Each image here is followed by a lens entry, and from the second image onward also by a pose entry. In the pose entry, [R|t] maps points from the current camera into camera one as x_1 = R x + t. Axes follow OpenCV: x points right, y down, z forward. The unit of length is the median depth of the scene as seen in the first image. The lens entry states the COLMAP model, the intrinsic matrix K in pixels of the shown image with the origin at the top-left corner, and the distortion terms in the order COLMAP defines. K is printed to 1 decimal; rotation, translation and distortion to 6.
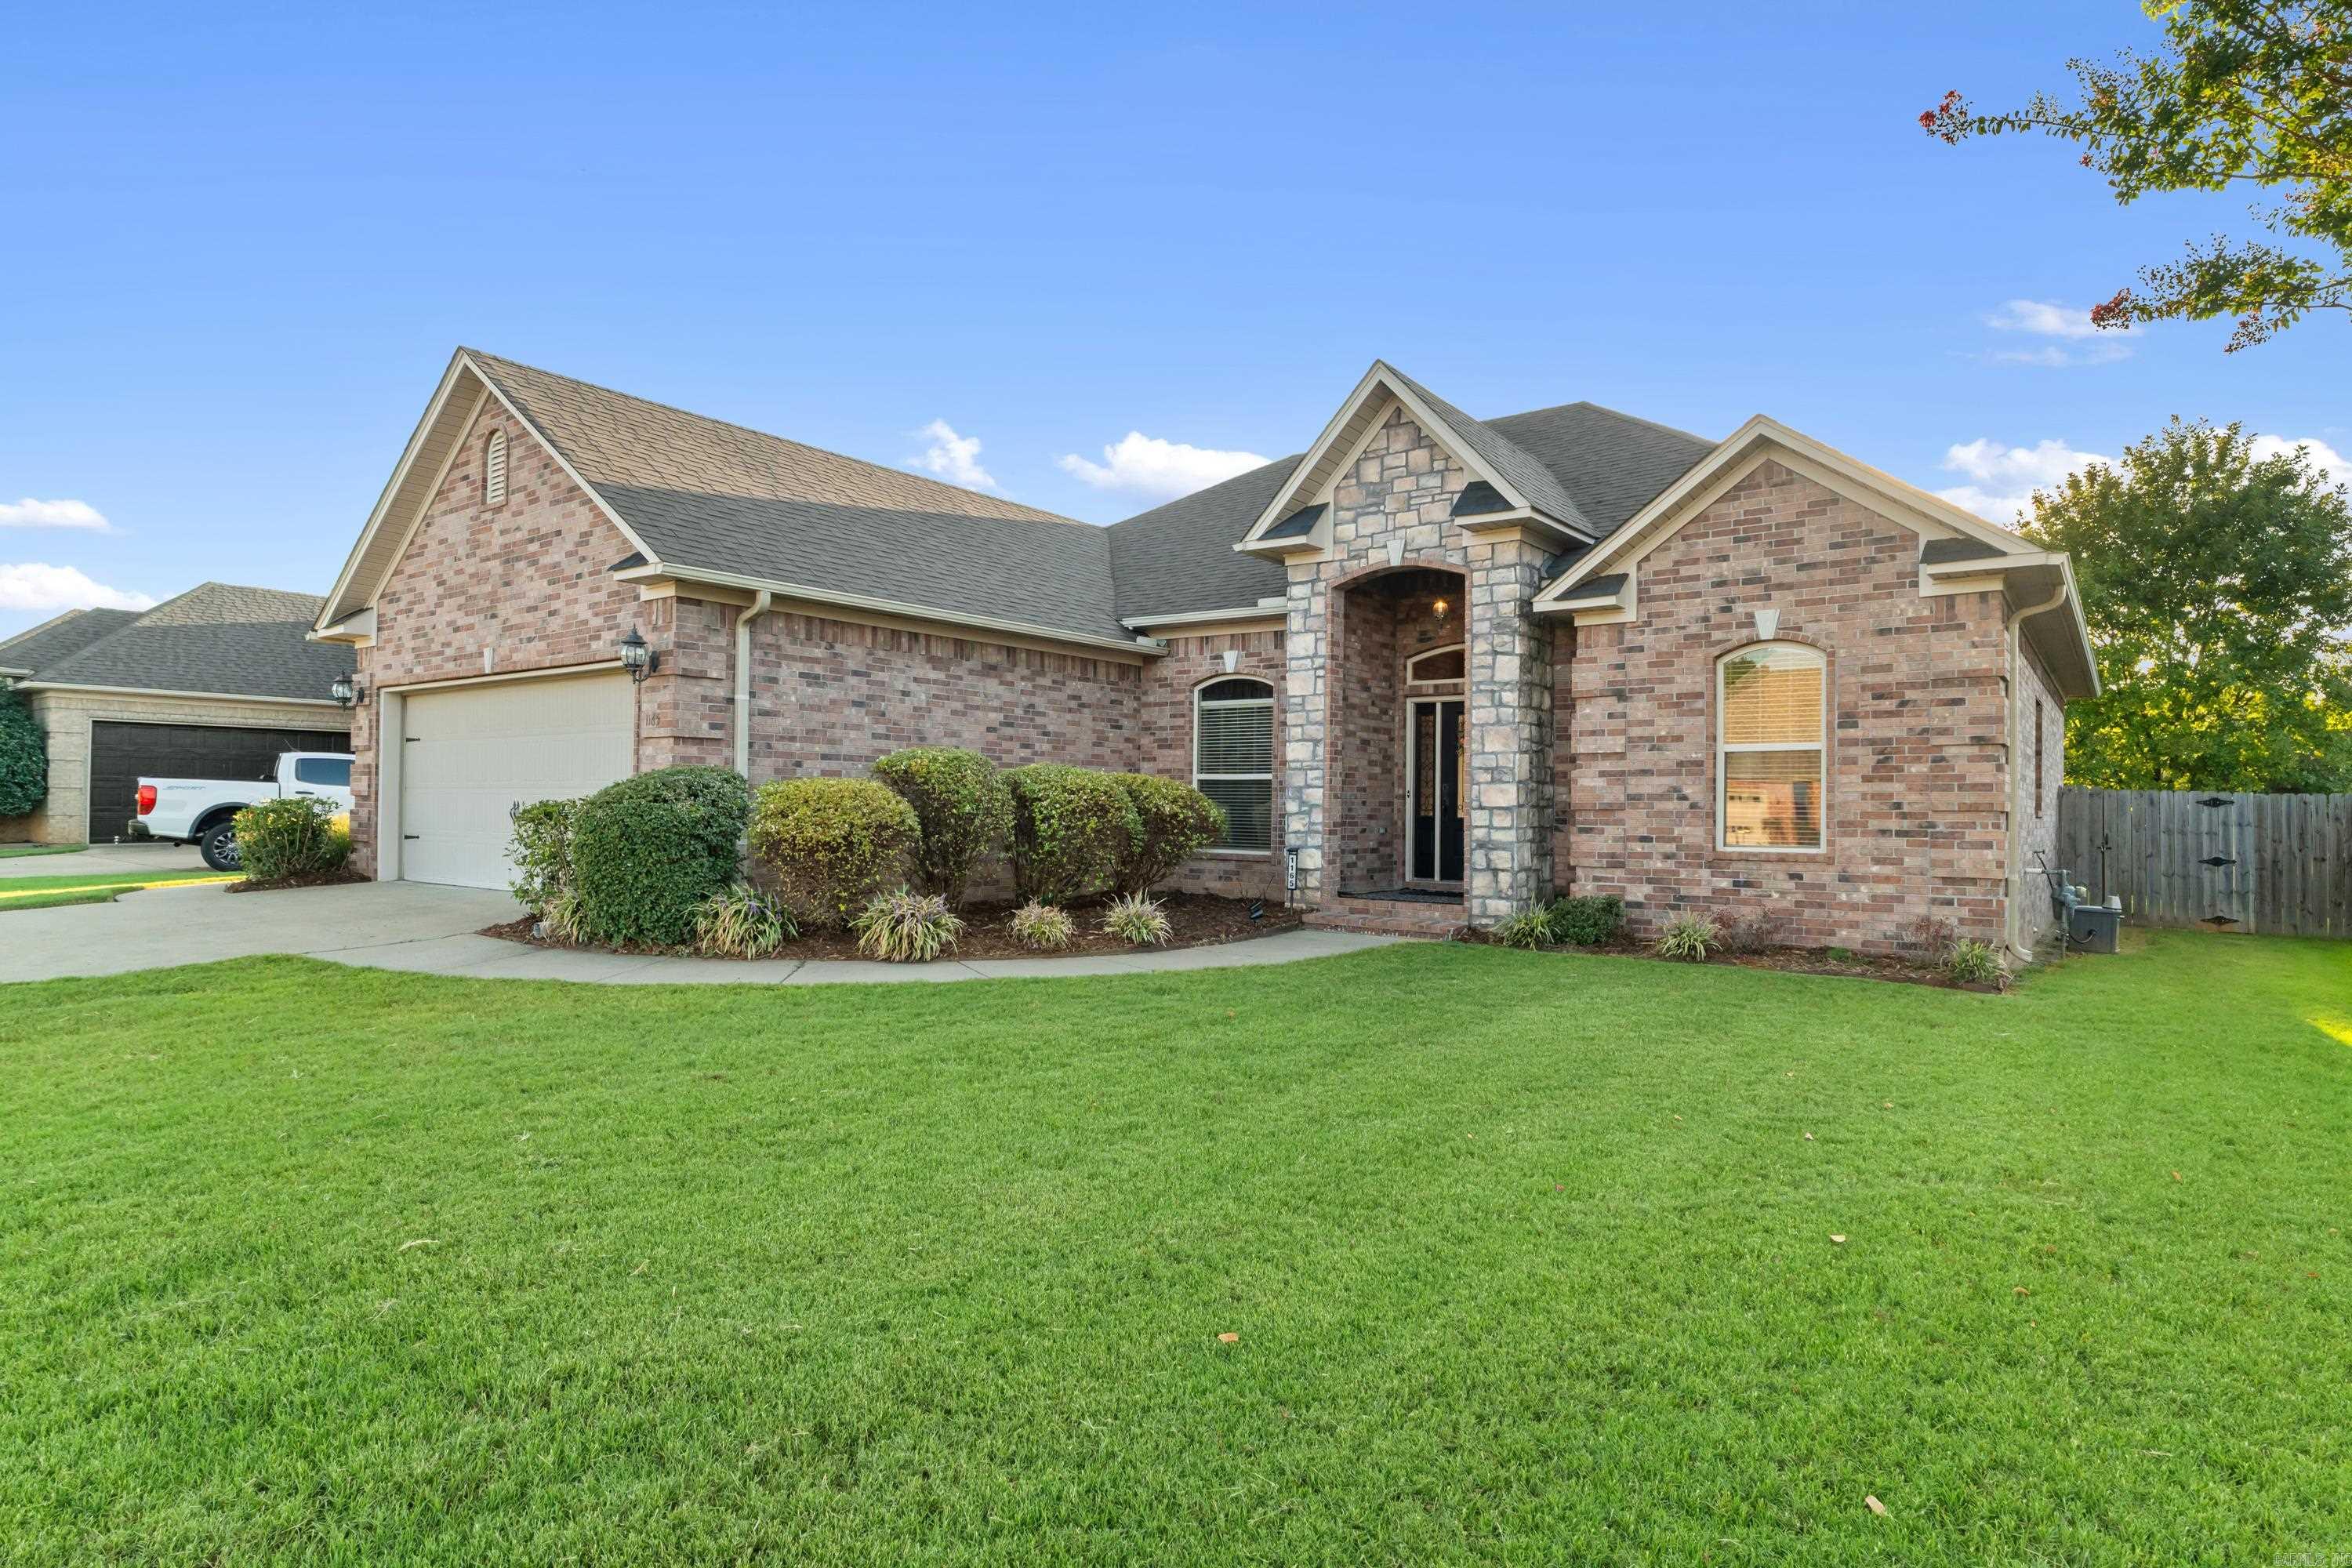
lens RADIAL K [[1235.9, 0, 1224.9], [0, 1235.9, 788.3], [0, 0, 1]] dist [-0.004973, -0.000726]
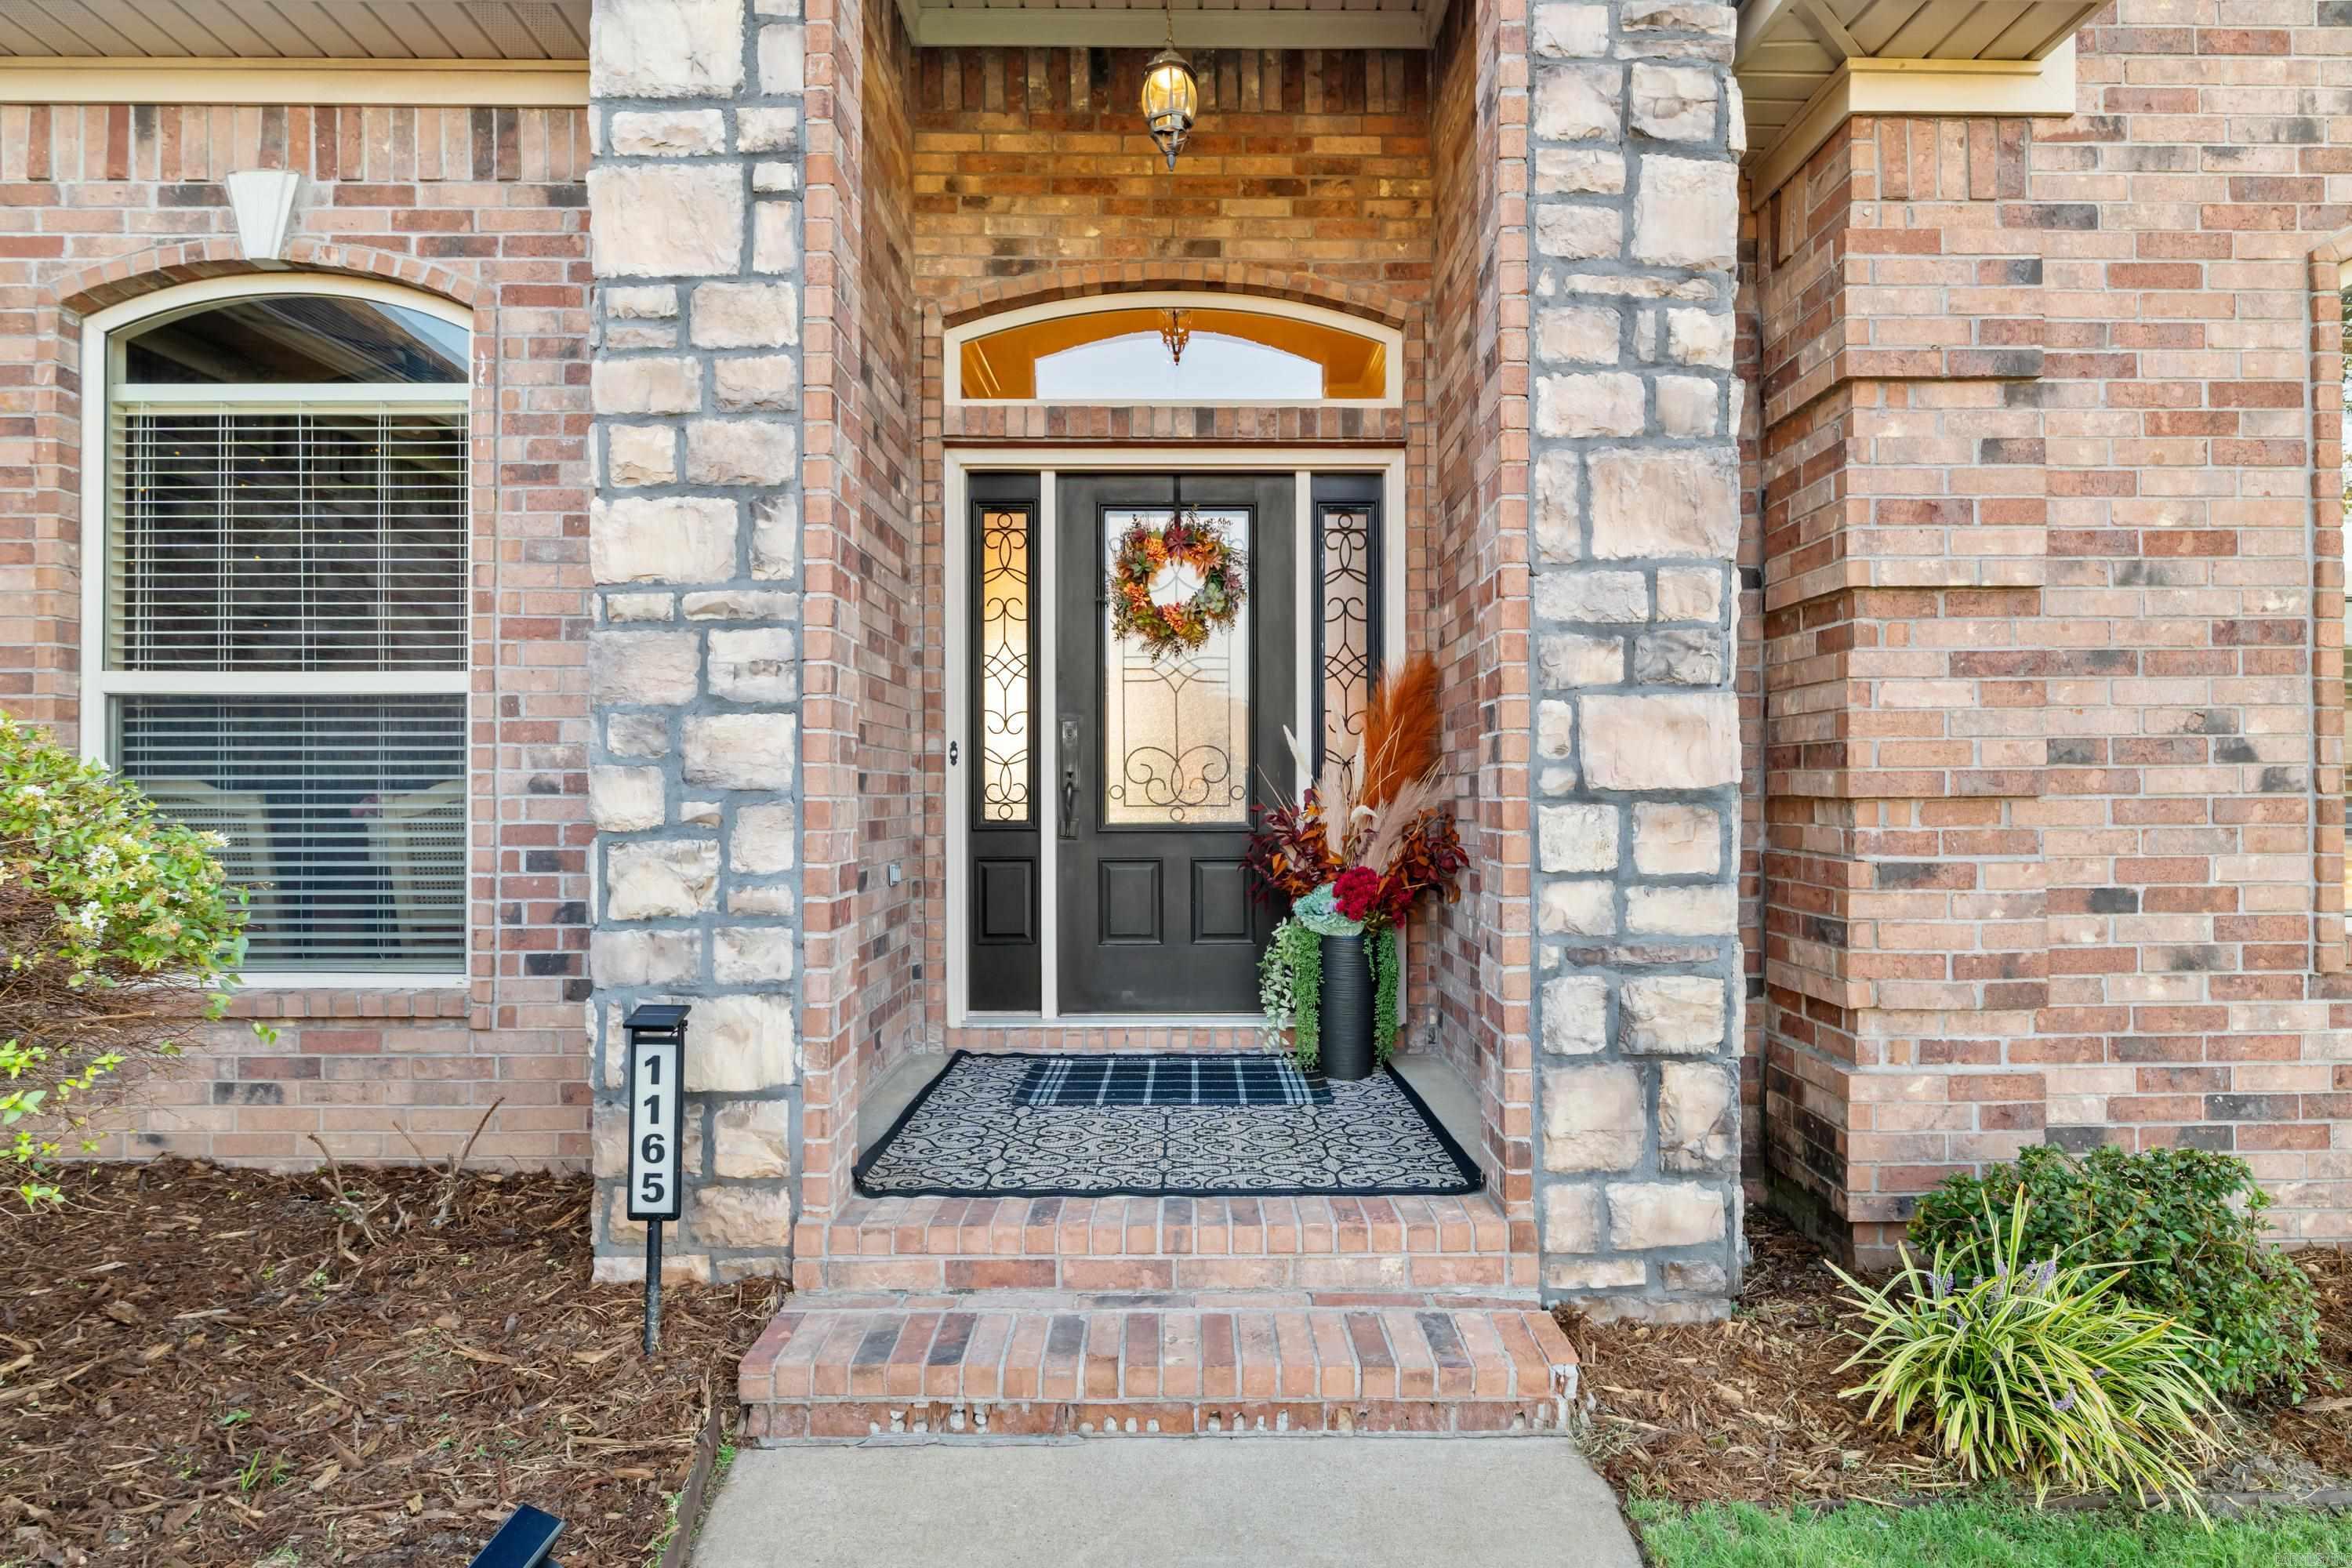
lens RADIAL K [[1260.7, 0, 1176.7], [0, 1260.7, 790.2], [0, 0, 1]] dist [-0.007290, -0.001491]
pose [[0.807906, -0.011679, 0.589196, 0.004076], [0.001153, 0.999833, 0.018237, 0.010711], [-0.589311, -0.014054, 0.807784, 0.883934]]
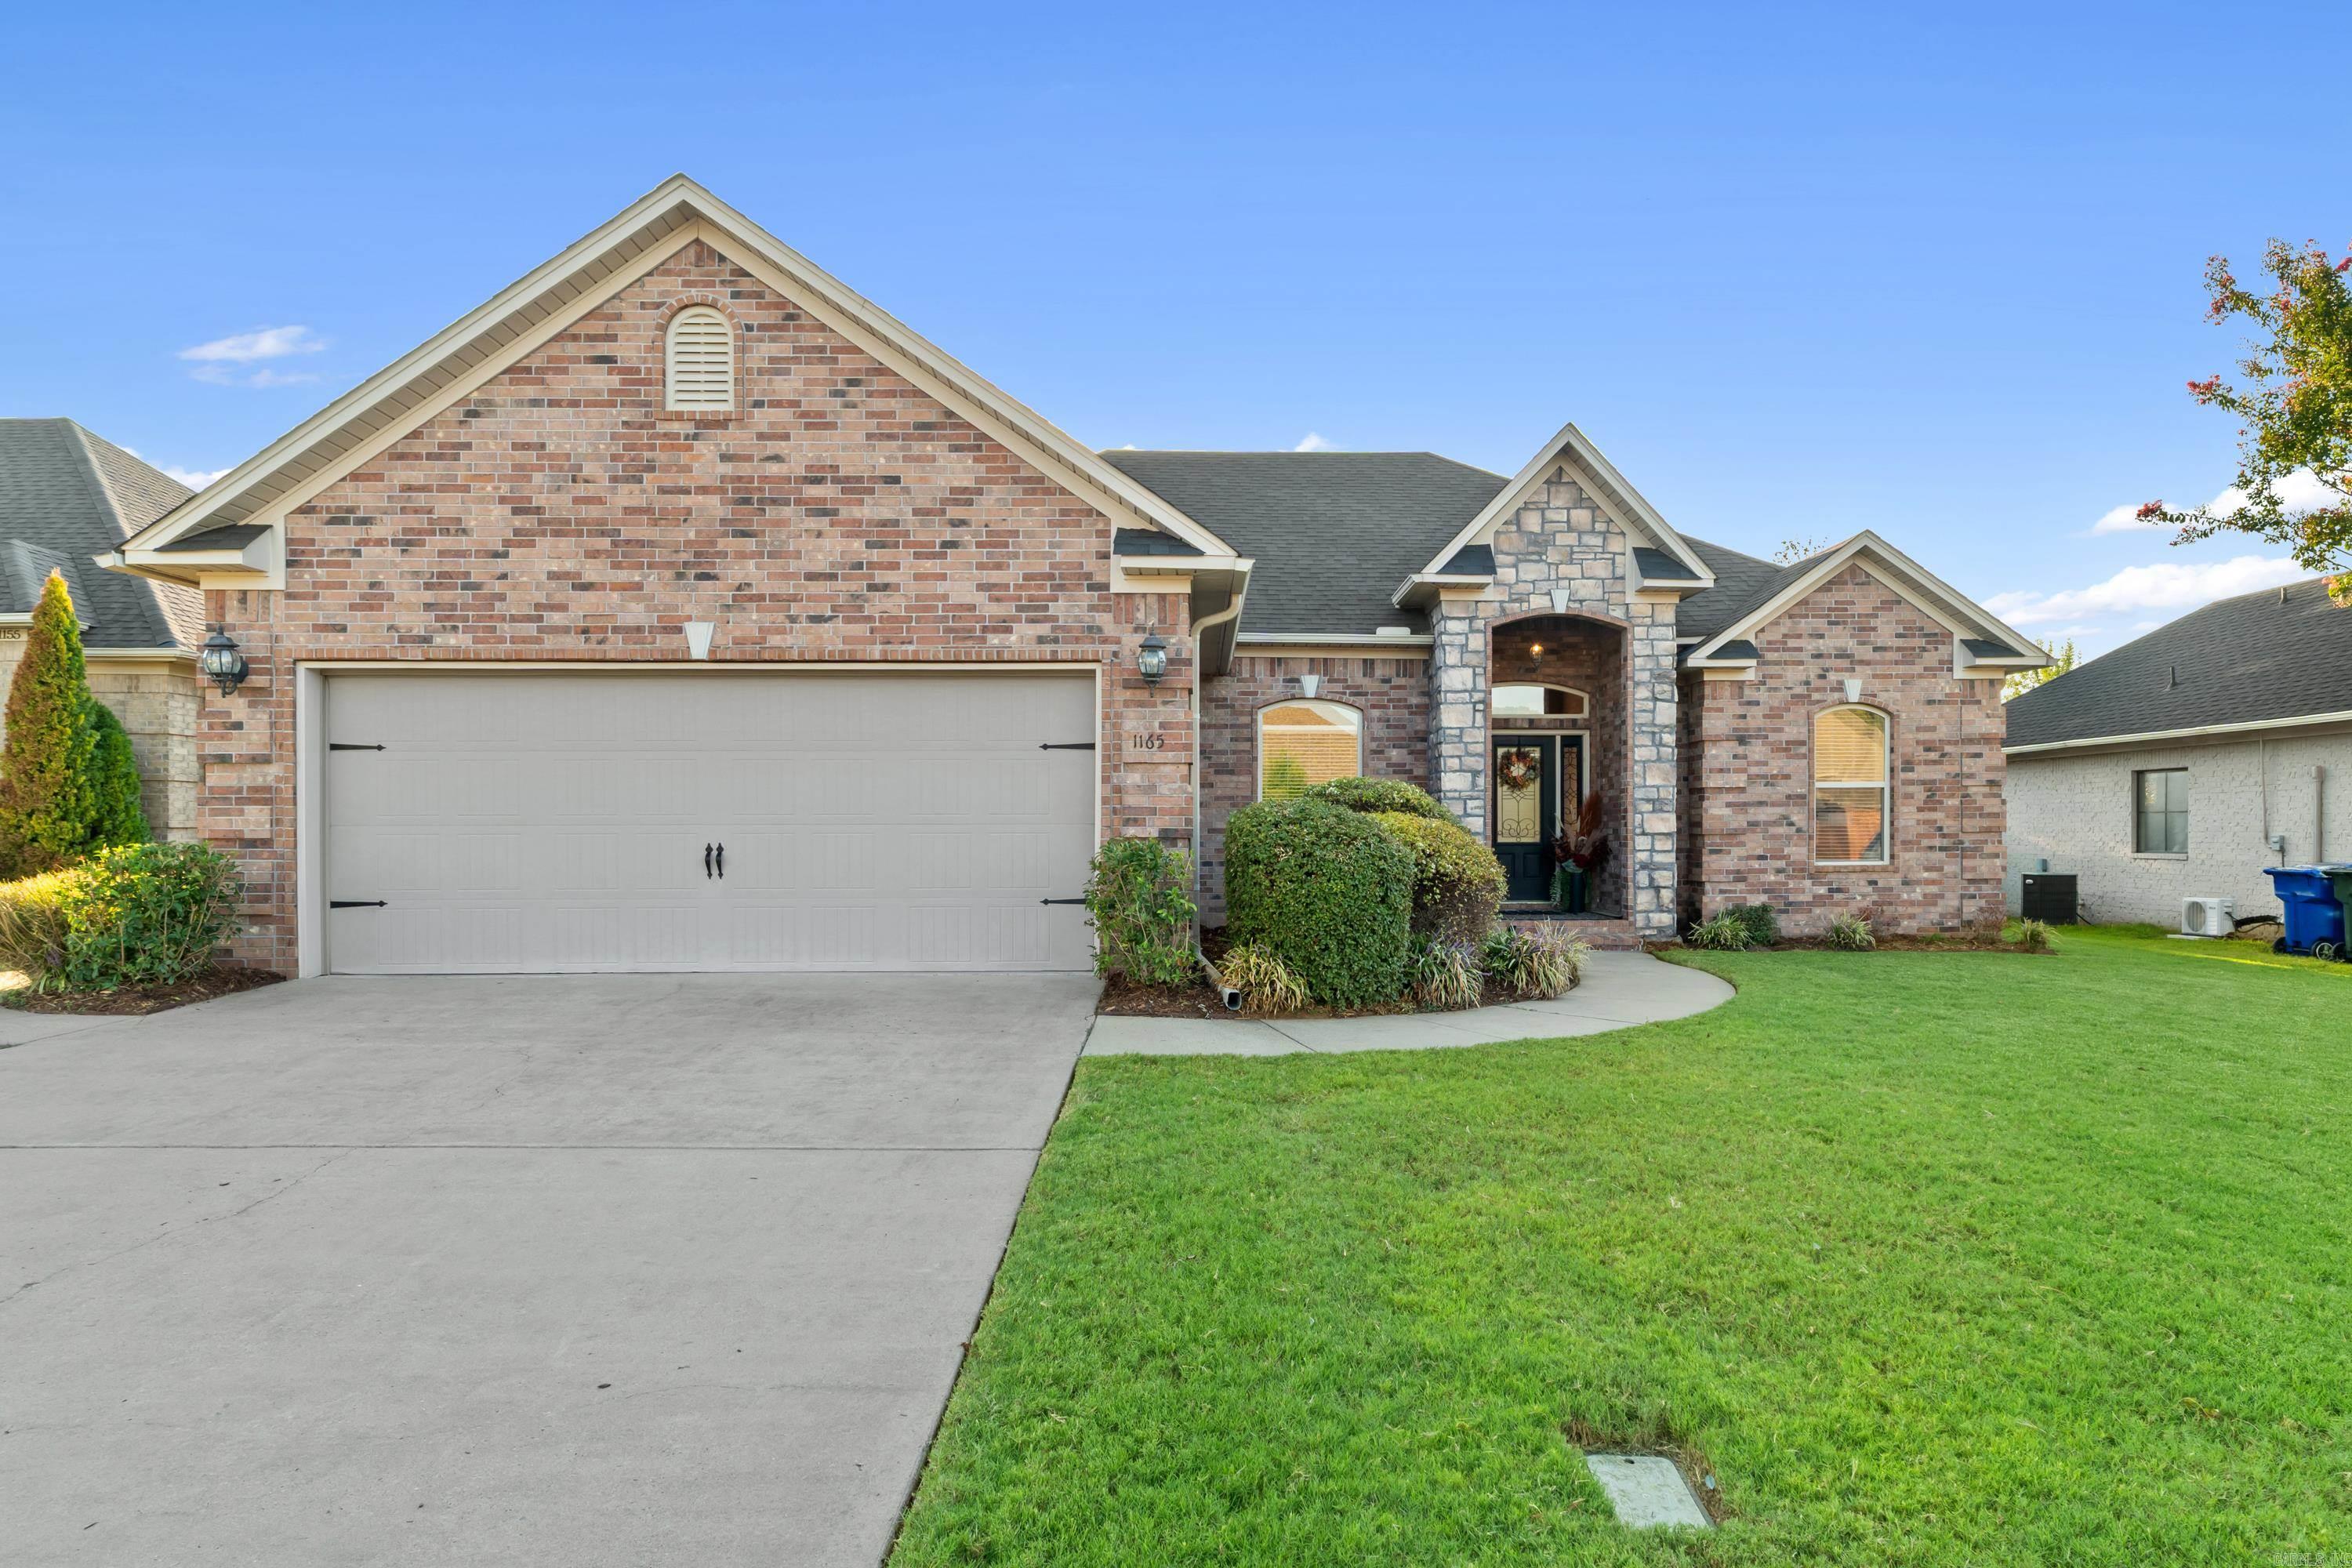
lens RADIAL K [[1362.7, 0, 1212.2], [0, 1362.7, 838.2], [0, 0, 1]] dist [-0.009359, -0.000150]
pose [[0.799407, -0.016012, 0.600577, -0.905186], [0.000969, 0.999678, 0.025364, -0.013164], [-0.600789, -0.019694, 0.799165, 0.239102]]
